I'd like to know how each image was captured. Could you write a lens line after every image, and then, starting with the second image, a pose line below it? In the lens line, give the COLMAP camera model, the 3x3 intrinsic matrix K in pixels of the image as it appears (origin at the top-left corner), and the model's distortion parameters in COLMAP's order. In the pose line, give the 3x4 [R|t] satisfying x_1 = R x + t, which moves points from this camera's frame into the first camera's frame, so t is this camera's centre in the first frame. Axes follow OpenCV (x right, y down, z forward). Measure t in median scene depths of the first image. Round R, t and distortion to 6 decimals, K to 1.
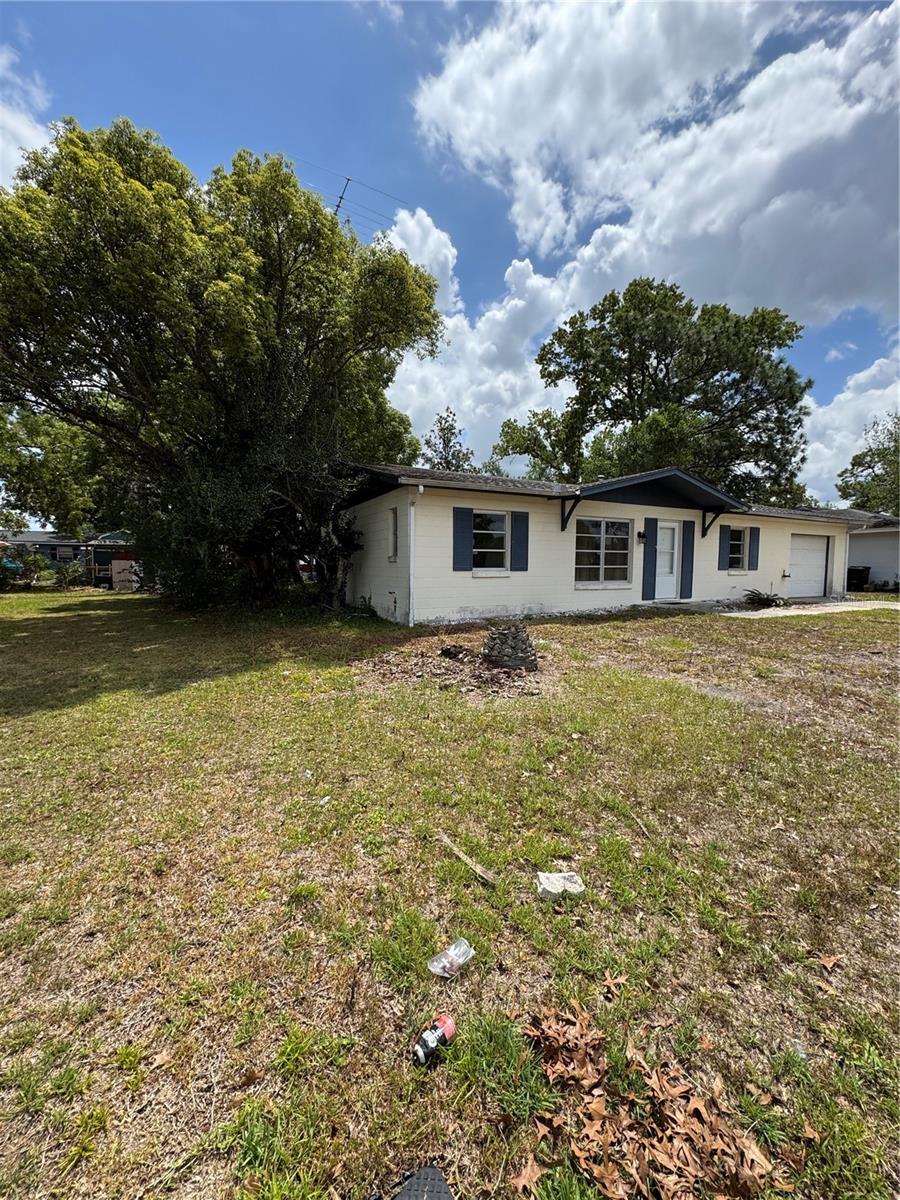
lens RADIAL K [[482.0, 0, 450.0], [0, 482.0, 600.0], [0, 0, 1]] dist [-0.001289, -0.000012]
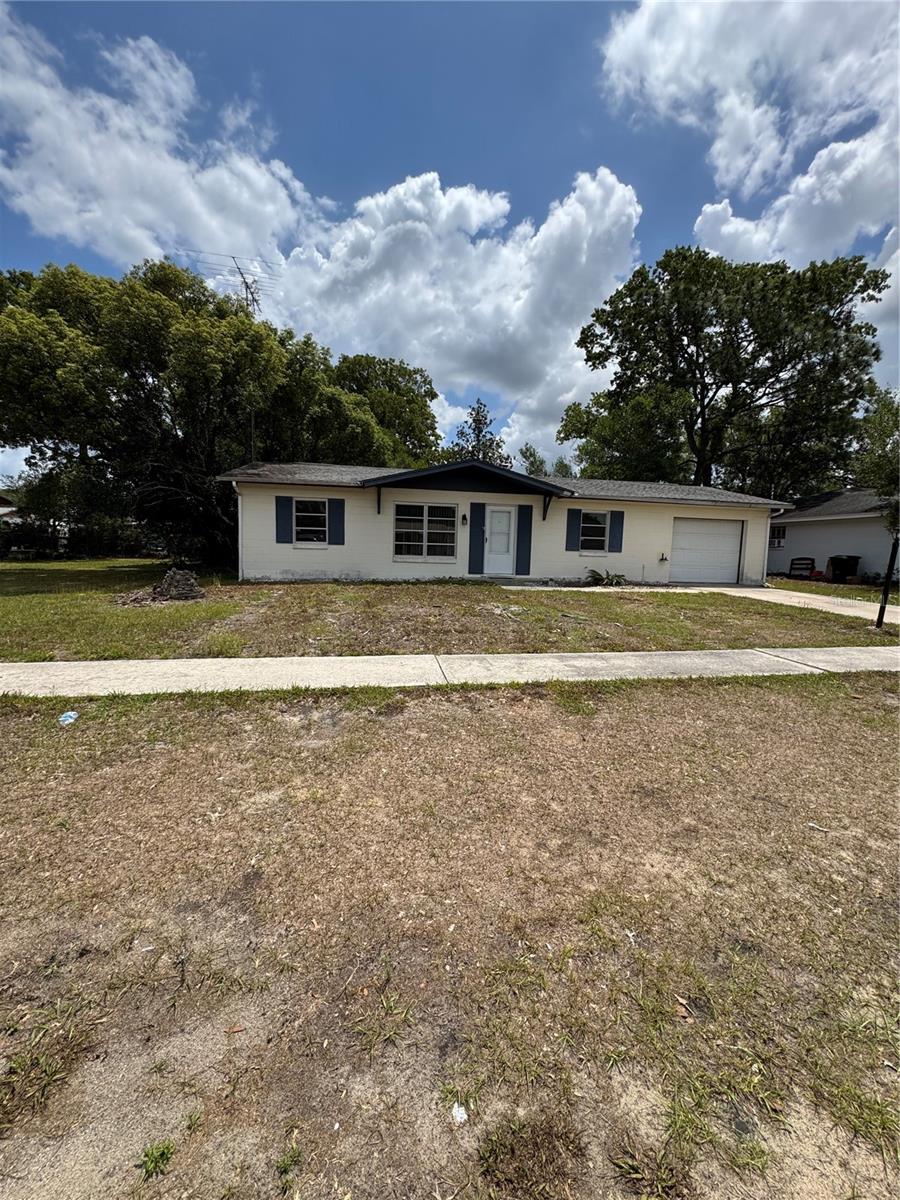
lens RADIAL K [[475.6, 0, 450.0], [0, 475.6, 600.0], [0, 0, 1]] dist [-0.000064, -0.000016]
pose [[0.951582, 0.056822, -0.302098, 0.704700], [-0.046072, 0.998030, 0.042596, 0.016771], [0.303924, -0.026616, 0.952325, -0.111897]]
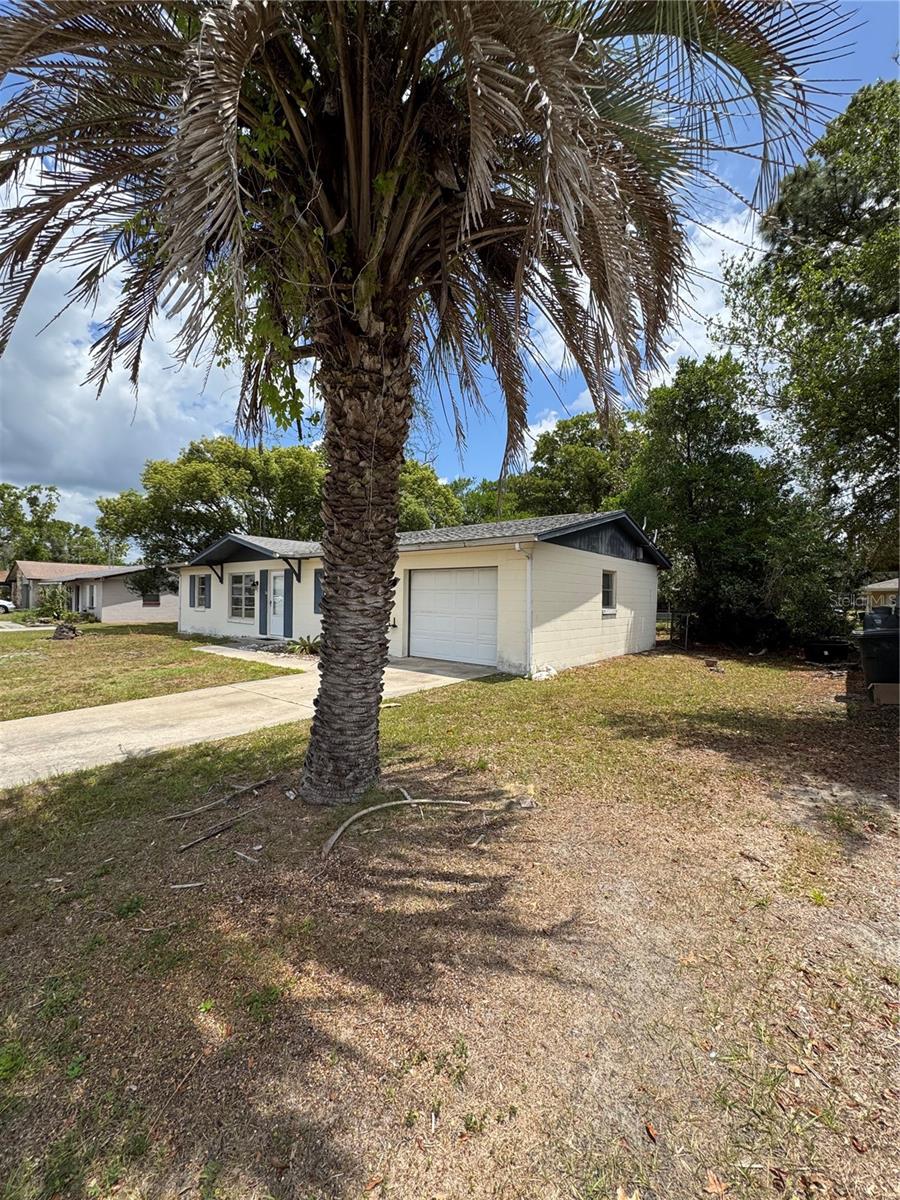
lens RADIAL K [[482.0, 0, 450.0], [0, 482.0, 600.0], [0, 0, 1]] dist [-0.001289, -0.000012]
pose [[0.383829, 0.001935, -0.923402, 1.736998], [-0.081265, 0.996189, -0.031692, -0.089459], [0.919822, 0.087205, 0.382523, 0.962292]]
